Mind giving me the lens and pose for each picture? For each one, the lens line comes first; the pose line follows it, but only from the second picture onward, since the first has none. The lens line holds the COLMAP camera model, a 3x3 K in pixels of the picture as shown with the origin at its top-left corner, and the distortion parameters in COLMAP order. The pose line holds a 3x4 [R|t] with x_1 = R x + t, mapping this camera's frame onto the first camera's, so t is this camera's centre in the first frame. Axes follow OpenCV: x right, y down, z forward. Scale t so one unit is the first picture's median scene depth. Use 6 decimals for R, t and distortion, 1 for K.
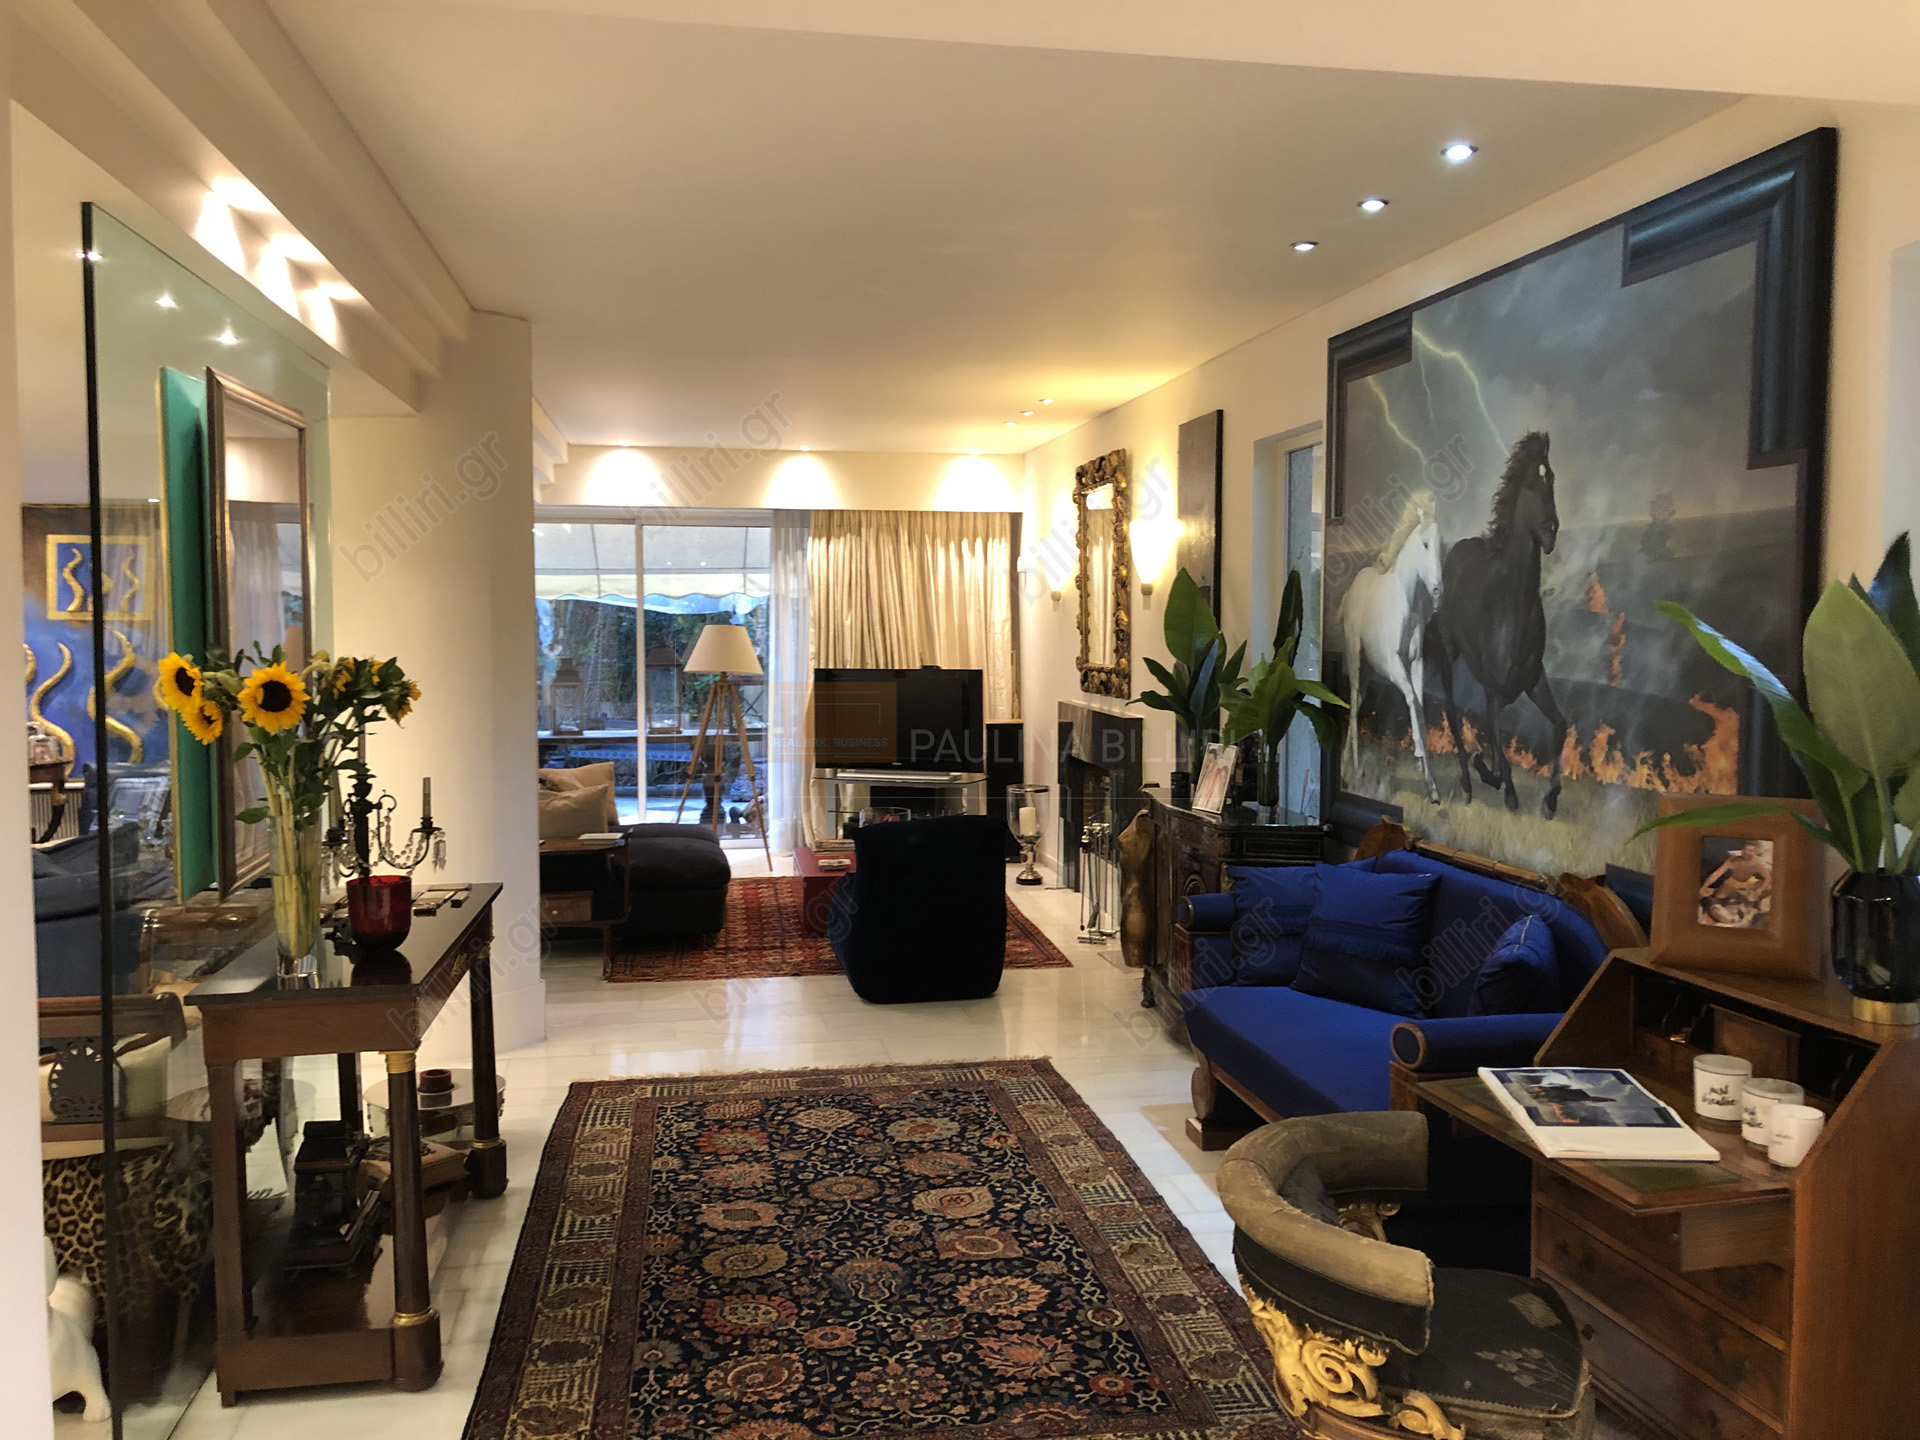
lens RADIAL K [[1586.4, 0, 968.2], [0, 1586.4, 712.7], [0, 0, 1]] dist [0.025714, -0.040622]
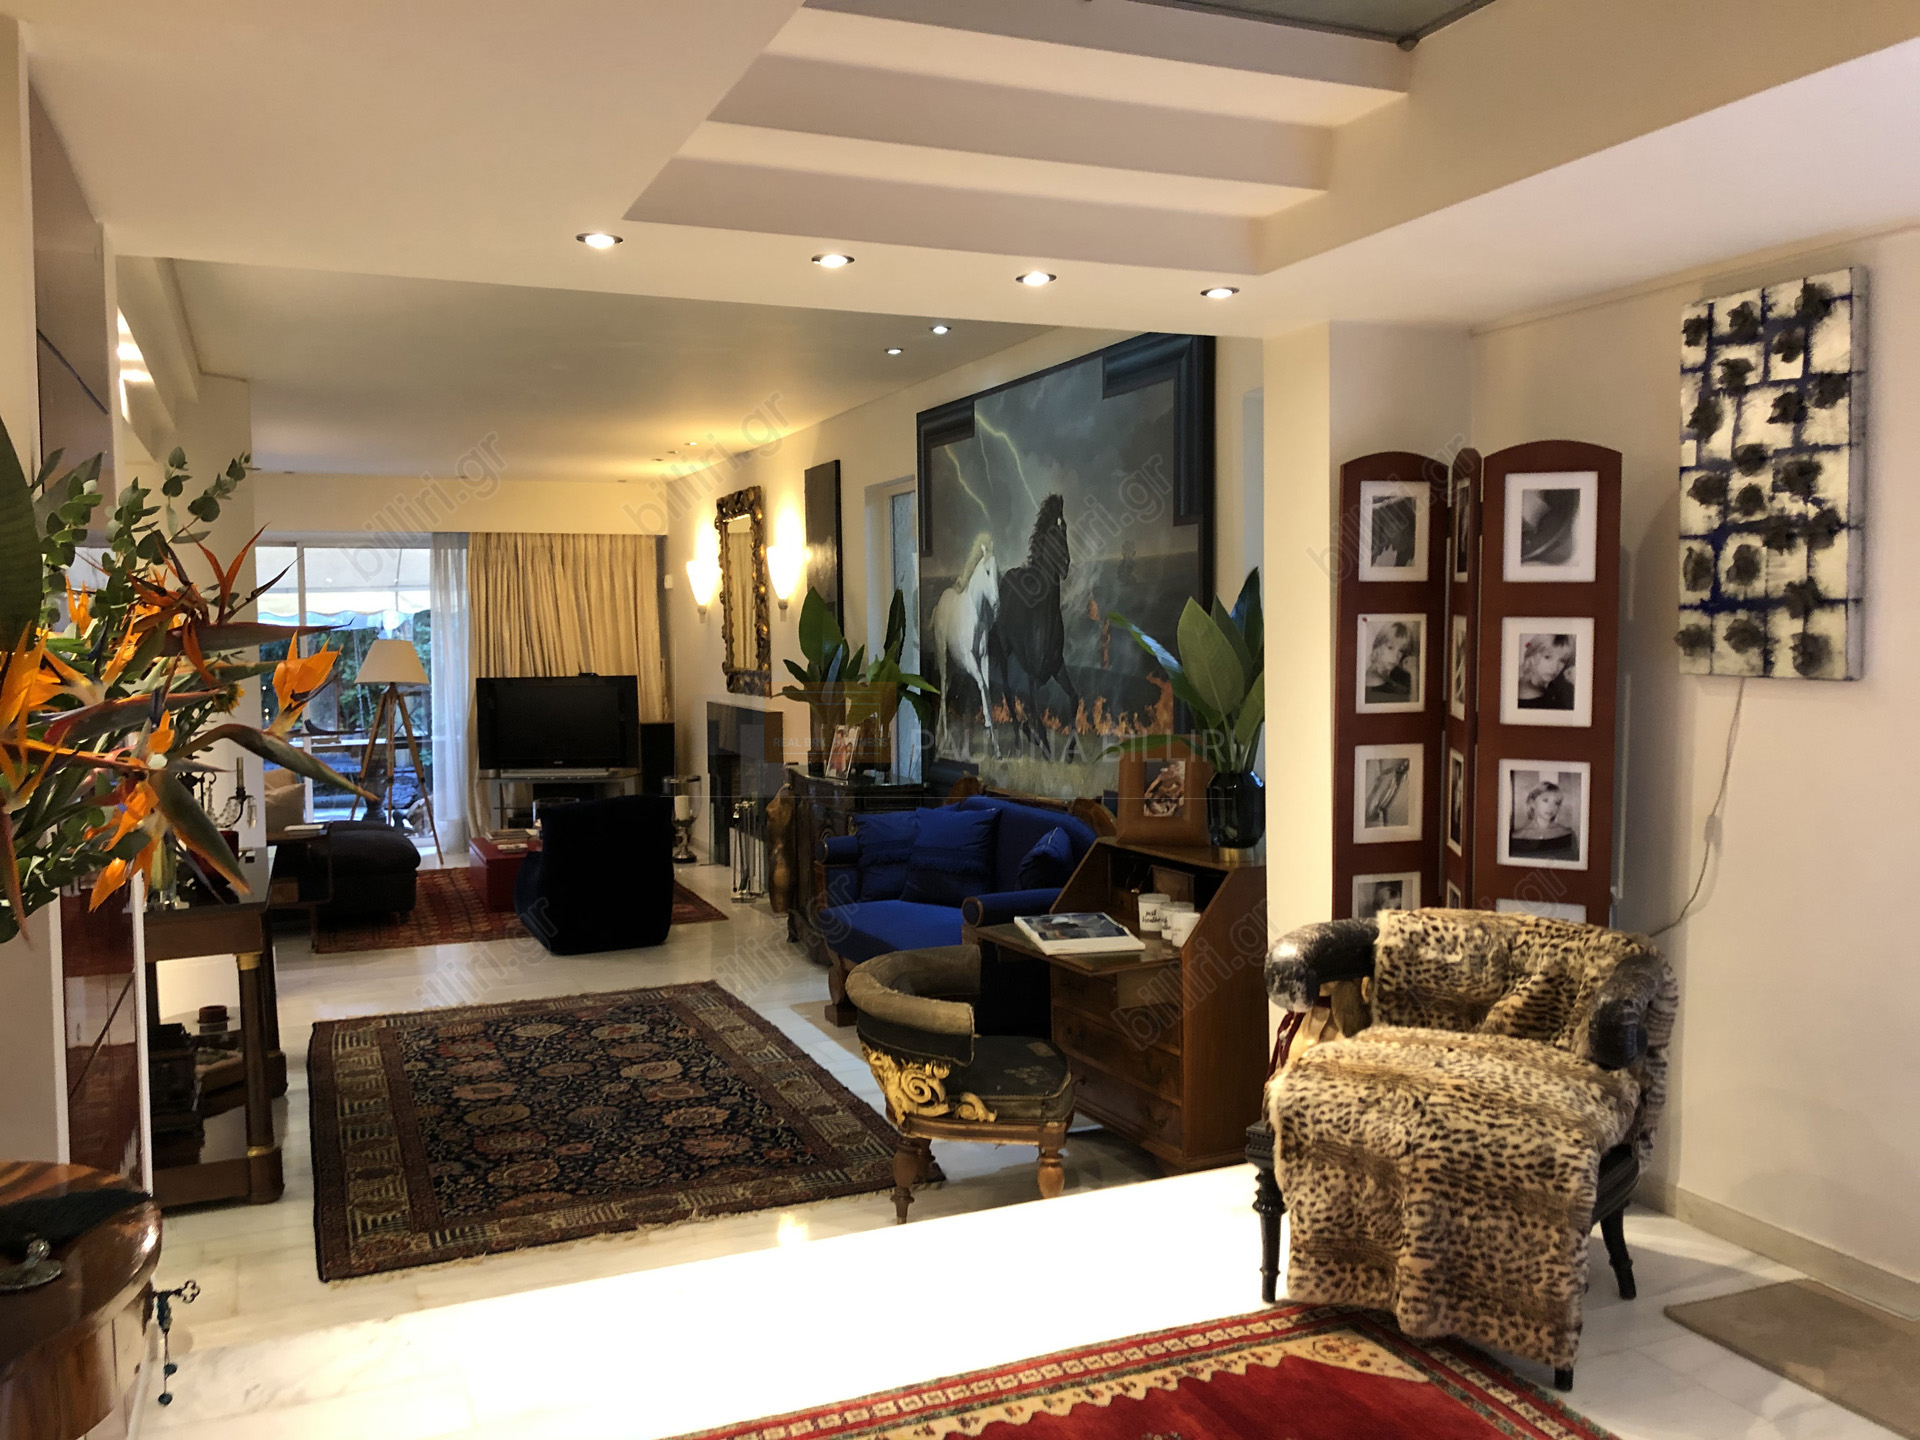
lens RADIAL K [[1586.4, 0, 967.9], [0, 1586.4, 700.2], [0, 0, 1]] dist [0.025714, -0.040622]
pose [[0.972596, -0.024511, 0.231208, -0.055668], [0.027812, 0.999552, -0.011028, 0.023280], [-0.230834, 0.017156, 0.972842, -0.378951]]
